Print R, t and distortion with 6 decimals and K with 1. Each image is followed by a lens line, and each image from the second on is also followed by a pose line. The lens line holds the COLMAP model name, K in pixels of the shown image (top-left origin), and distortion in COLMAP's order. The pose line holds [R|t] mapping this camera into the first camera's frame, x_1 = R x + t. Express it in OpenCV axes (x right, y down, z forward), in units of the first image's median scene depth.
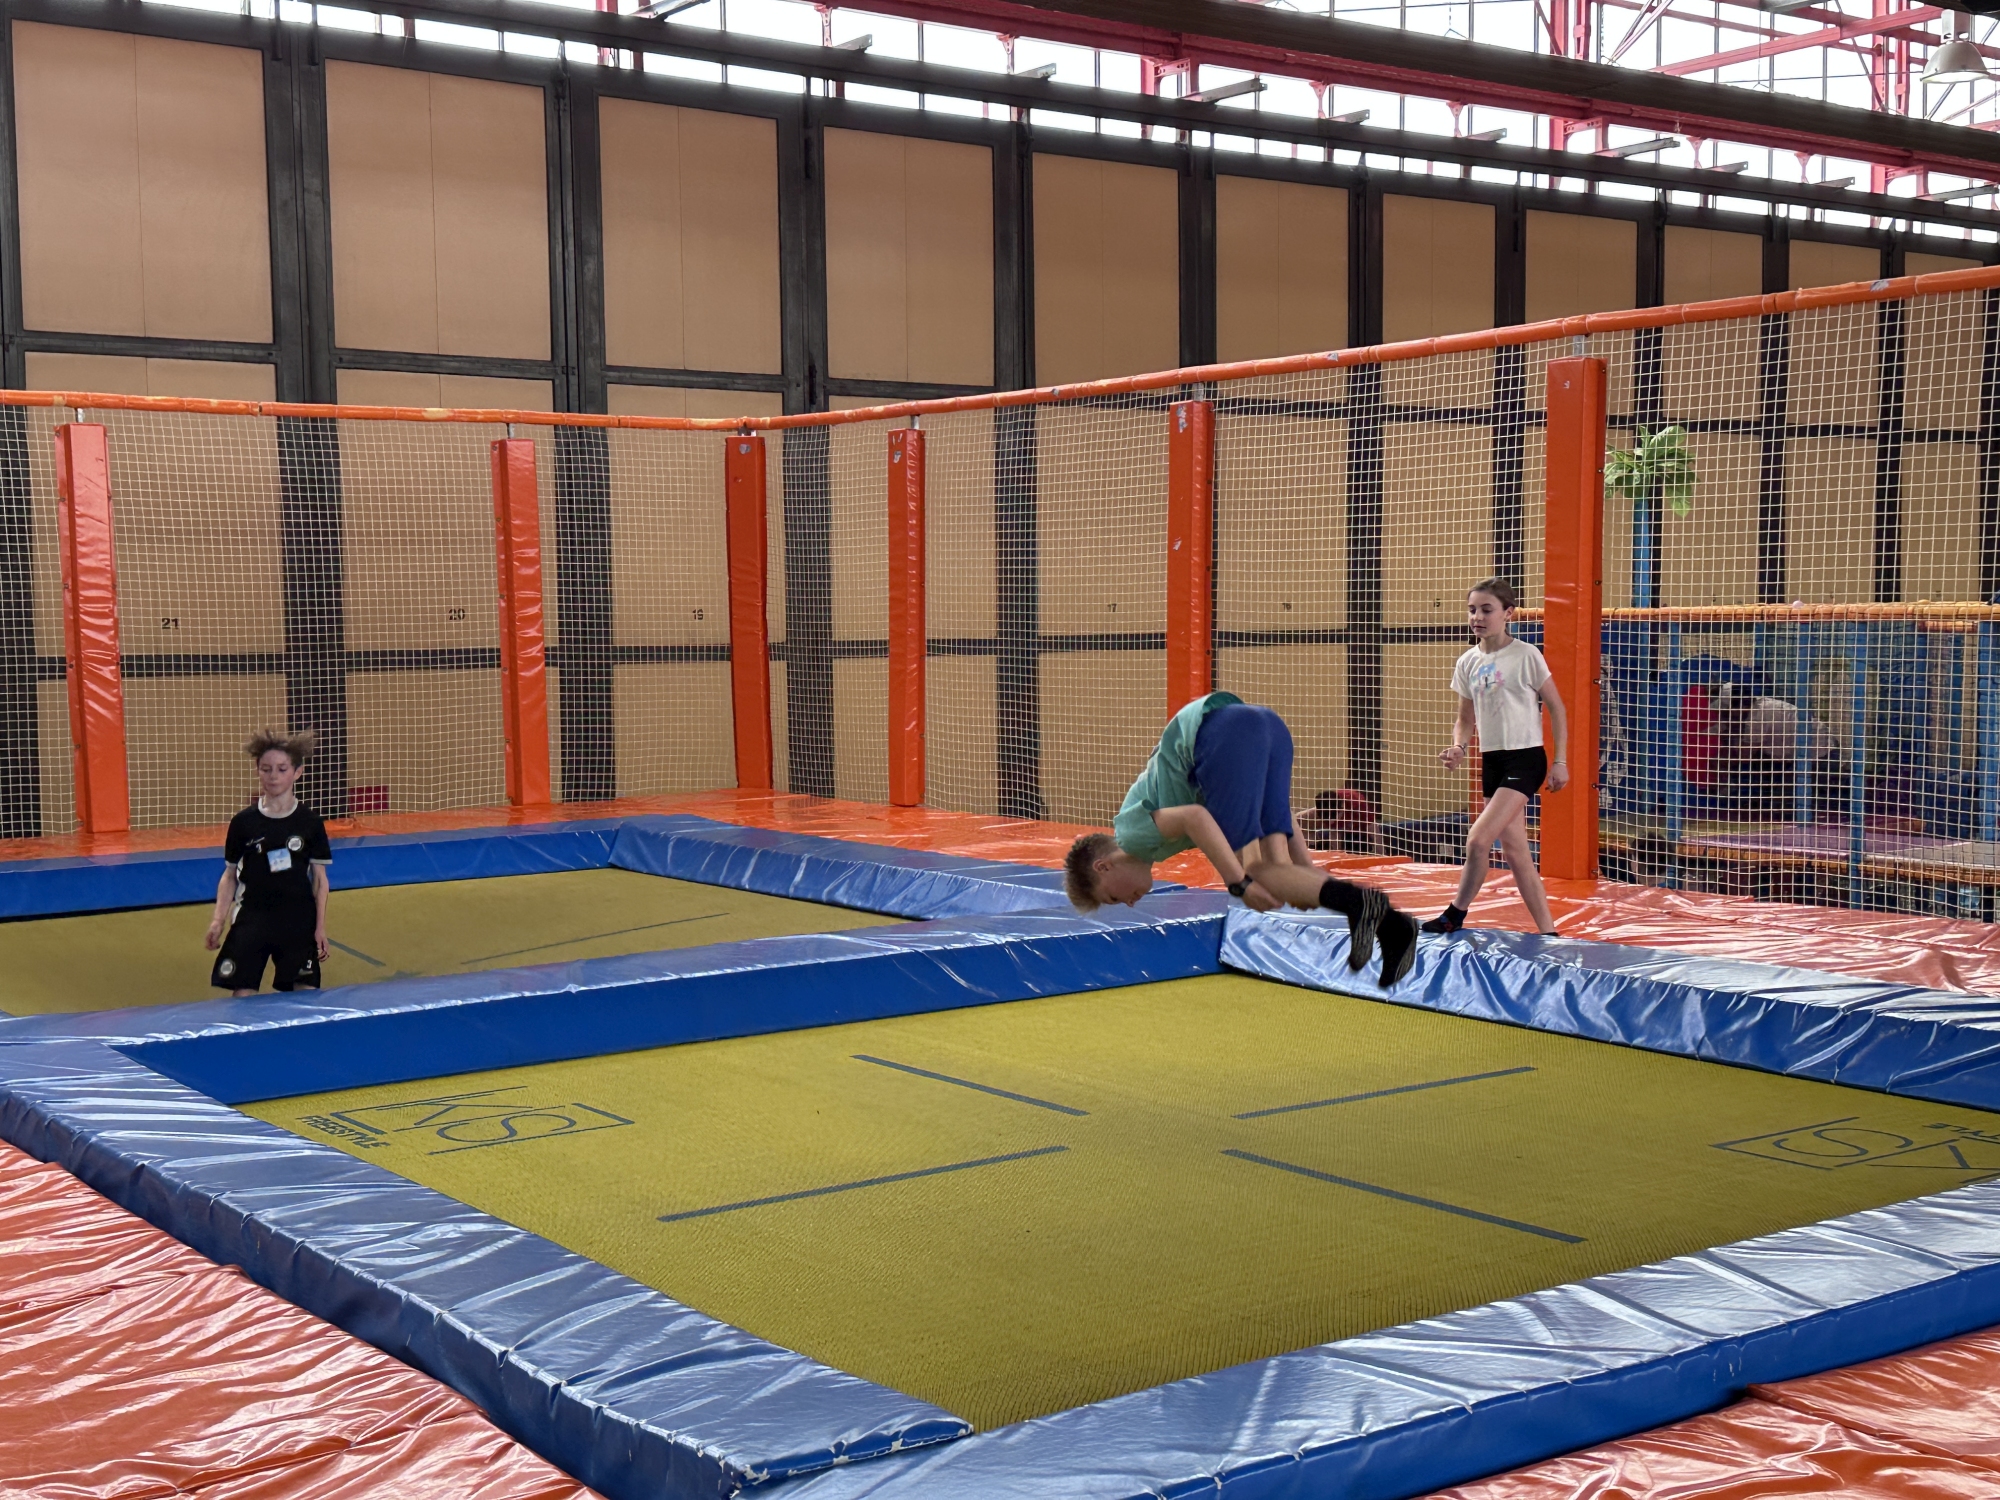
lens RADIAL K [[2507.7, 0, 1037.8], [0, 2507.7, 726.6], [0, 0, 1]] dist [0.127274, 0.000000]
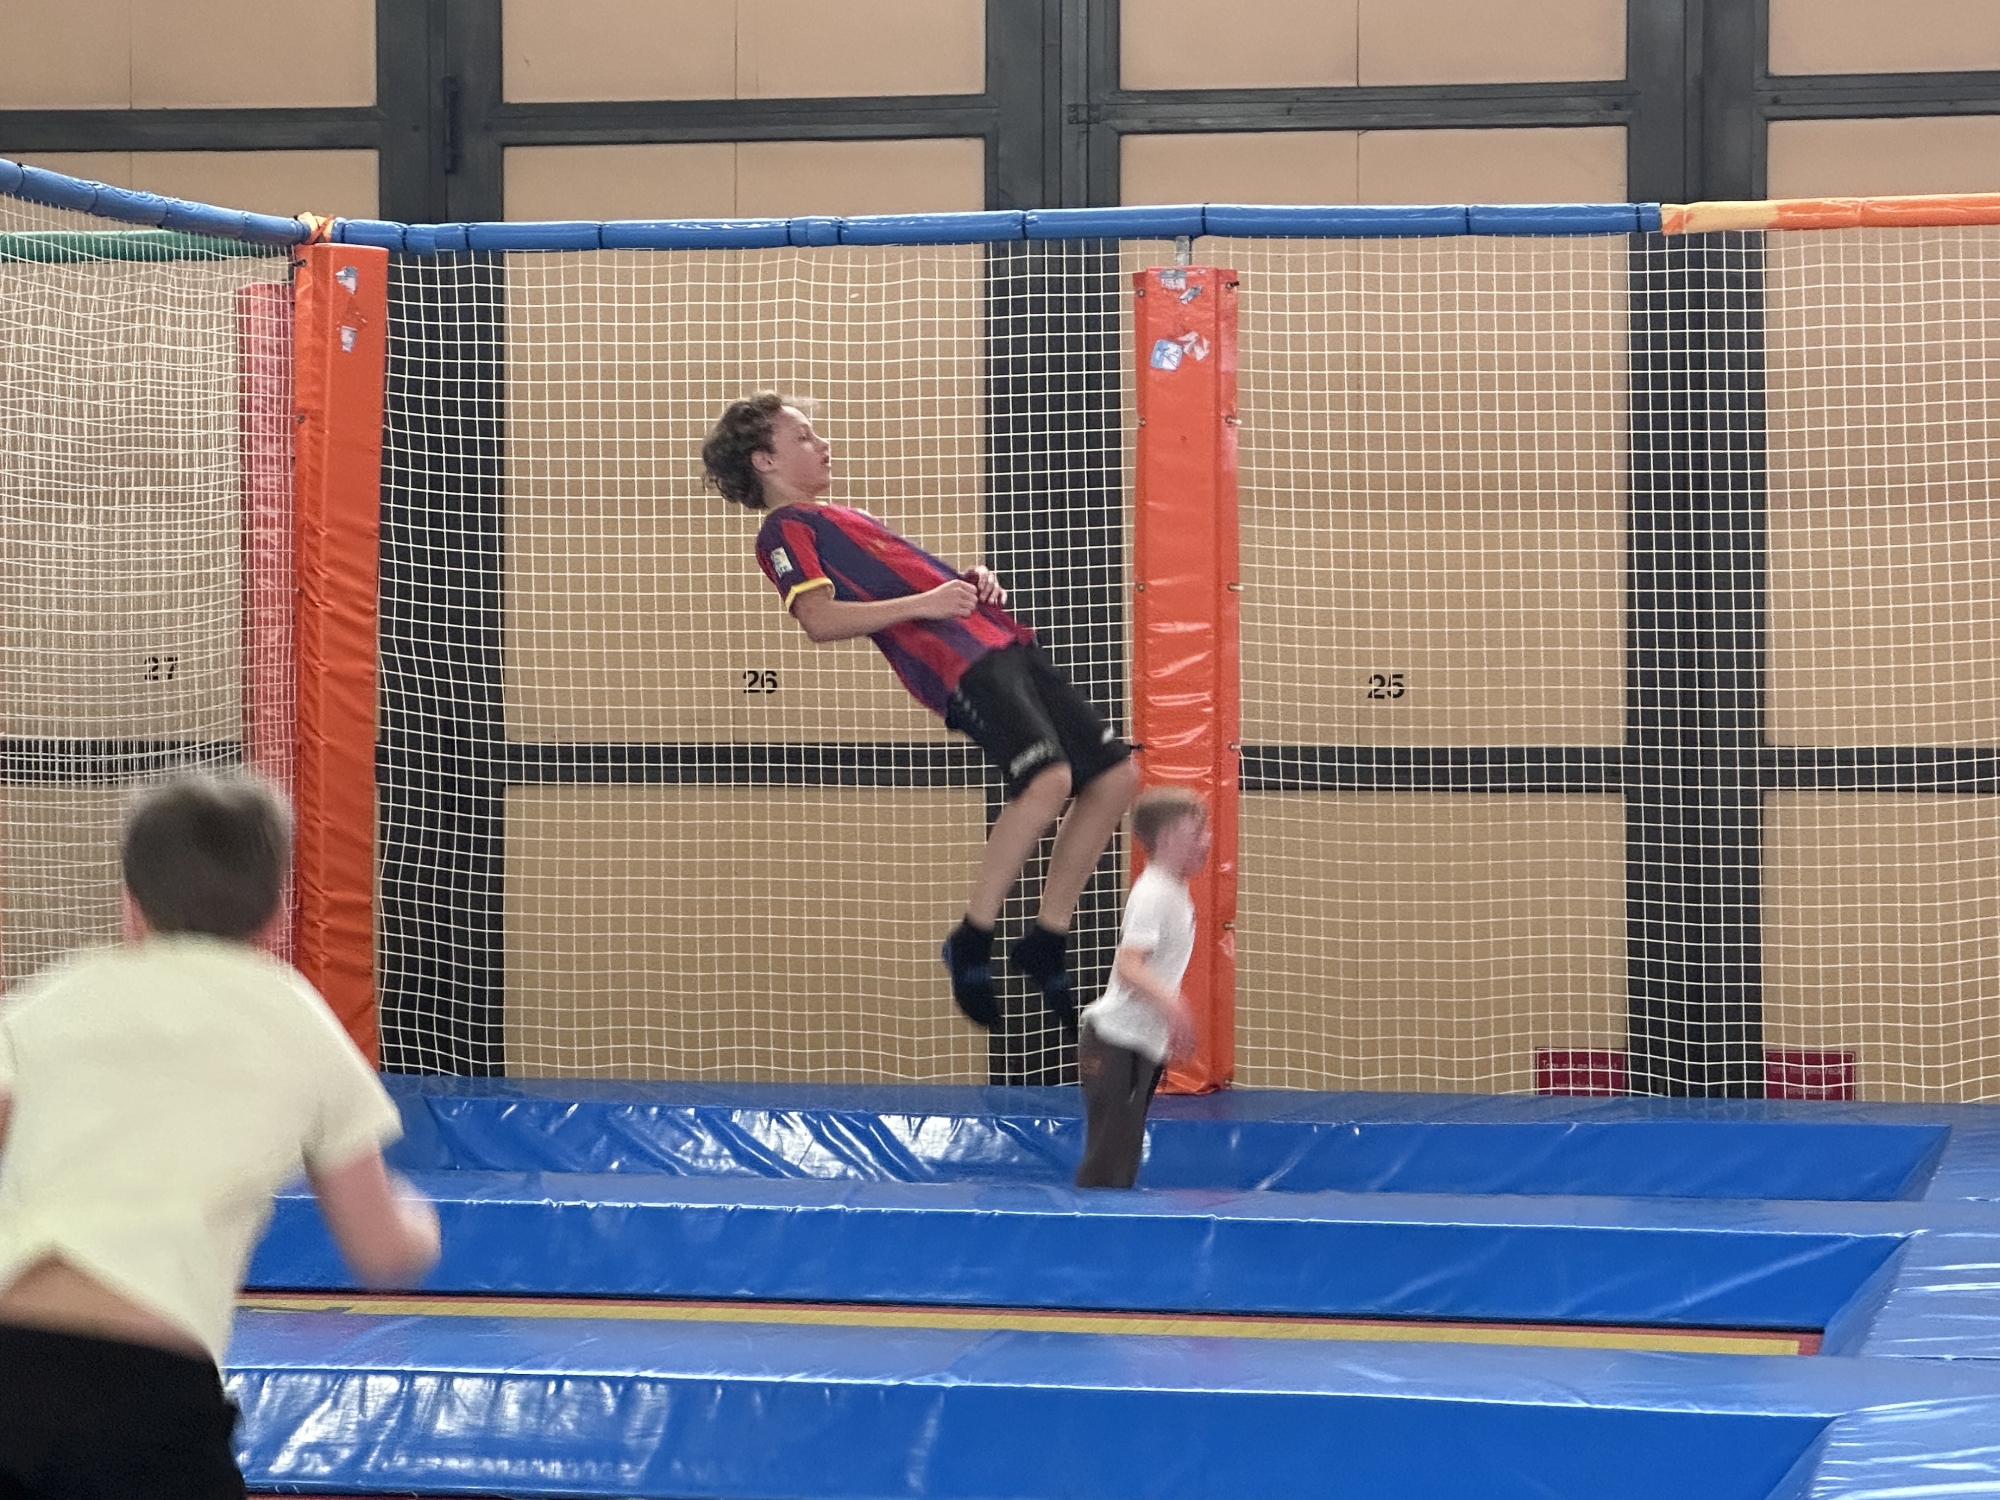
lens RADIAL K [[5396.7, 0, 1020.9], [0, 5396.7, 738.8], [0, 0, 1]] dist [0.100665, 0.000000]
pose [[0.670811, 0.024707, -0.741217, 0.551825], [-0.045665, 0.998925, -0.008030, -0.027943], [0.740221, 0.039234, 0.671218, 0.412663]]
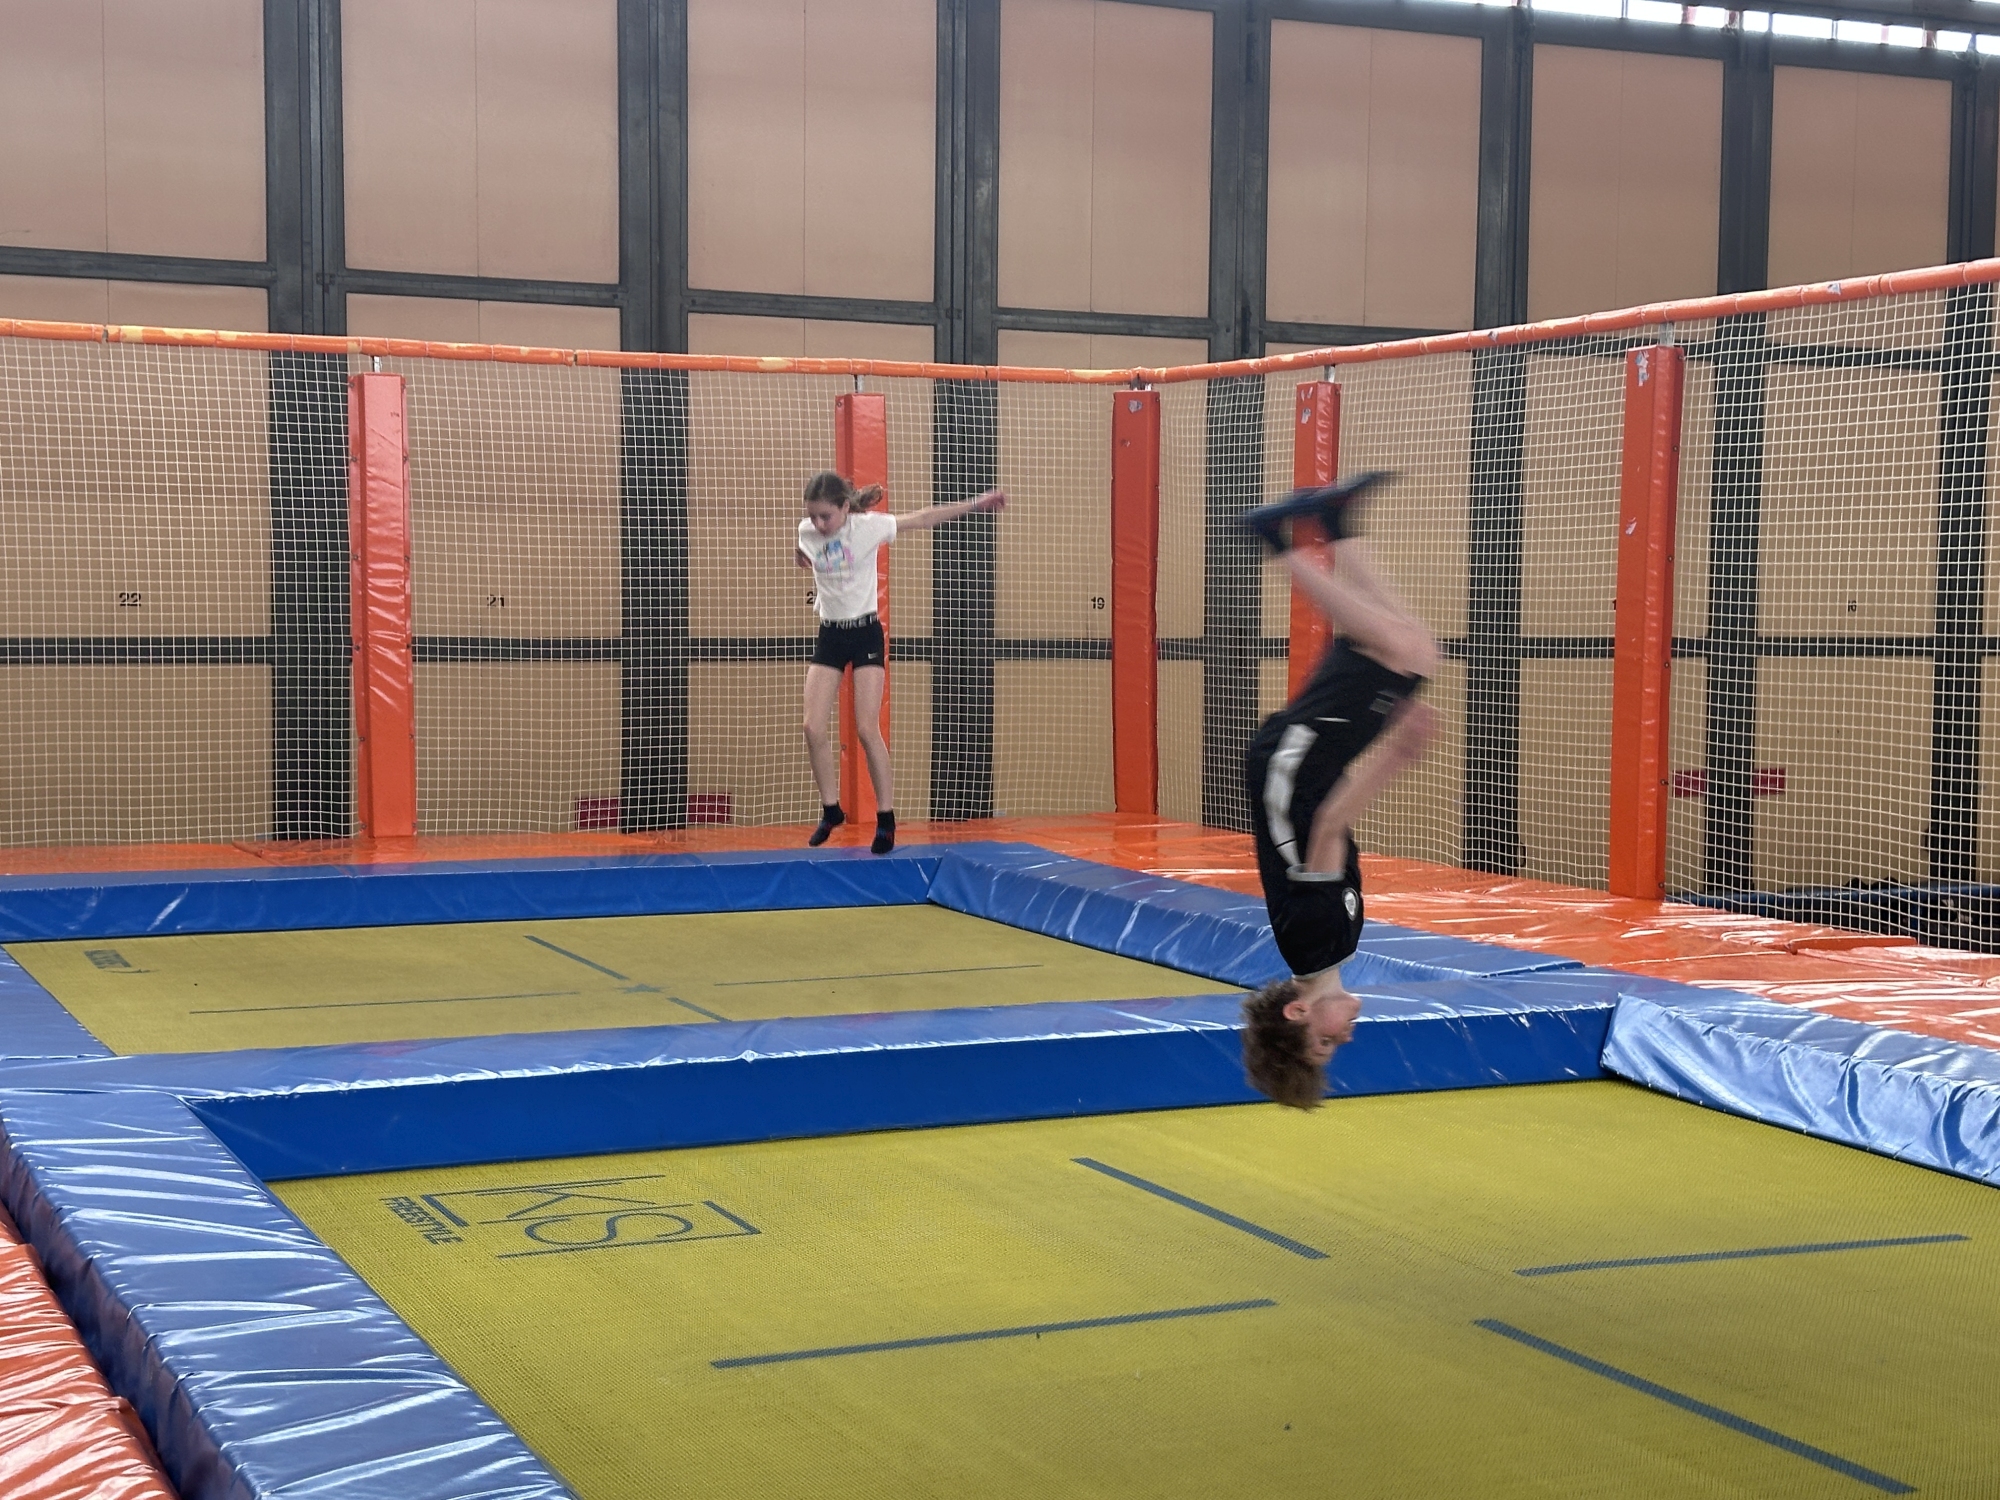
lens RADIAL K [[2984.3, 0, 947.0], [0, 2984.3, 741.3], [0, 0, 1]] dist [0.139831, 0.000000]
pose [[0.980515, 0.030370, -0.194080, 0.017528], [-0.030215, 0.999536, 0.003758, -0.001159], [0.194105, 0.002179, 0.980978, 0.015229]]
